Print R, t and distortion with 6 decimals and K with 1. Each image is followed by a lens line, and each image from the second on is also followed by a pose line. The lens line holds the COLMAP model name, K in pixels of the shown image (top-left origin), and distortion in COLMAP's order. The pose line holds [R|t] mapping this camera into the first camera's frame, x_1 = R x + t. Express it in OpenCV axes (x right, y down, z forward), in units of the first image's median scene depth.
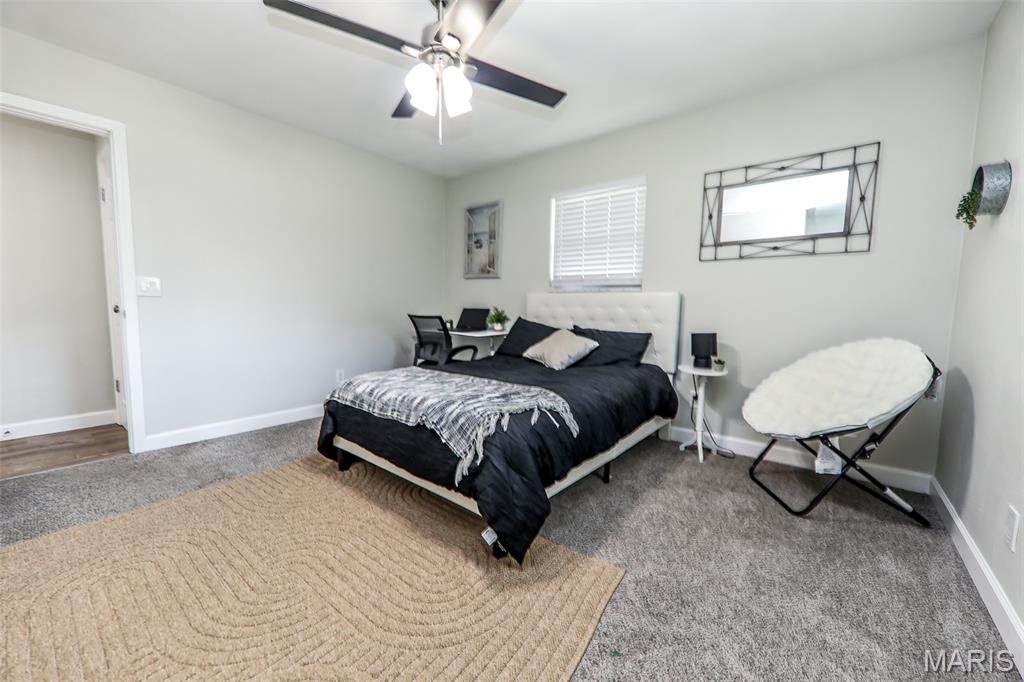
lens RADIAL K [[399.1, 0, 512.5], [0, 399.1, 344.1], [0, 0, 1]] dist [0.001382, -0.000058]
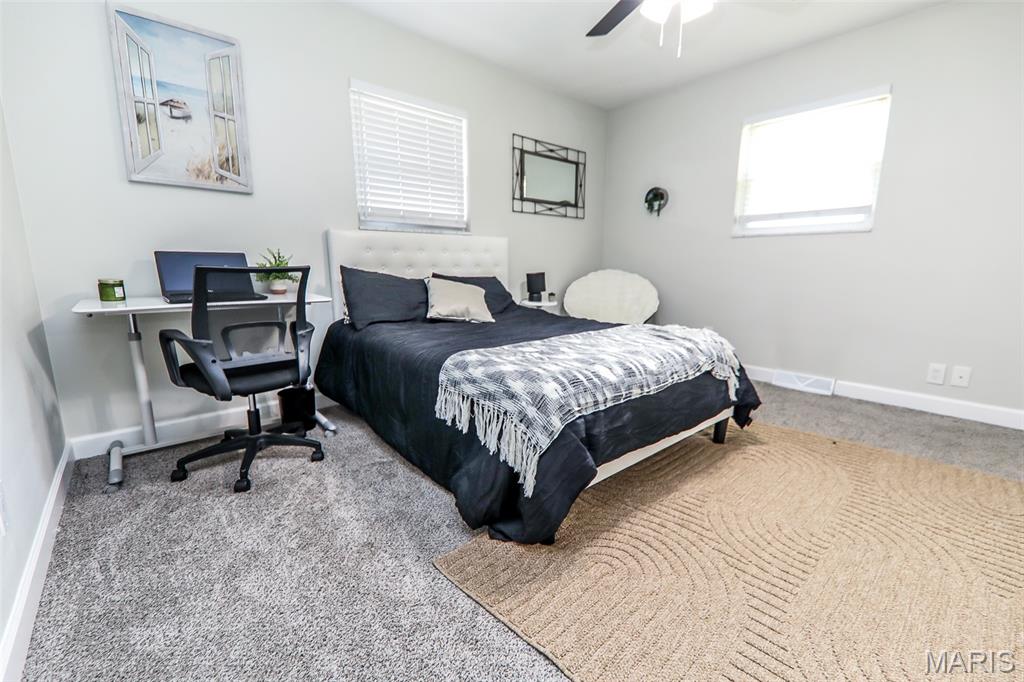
lens RADIAL K [[436.5, 0, 512.0], [0, 436.5, 341.0], [0, 0, 1]] dist [0.018008, 0.000064]
pose [[0.165911, -0.193057, 0.967059, -0.872990], [0.088867, 0.979587, 0.180312, -0.070281], [-0.982128, 0.056024, 0.179681, 0.822509]]
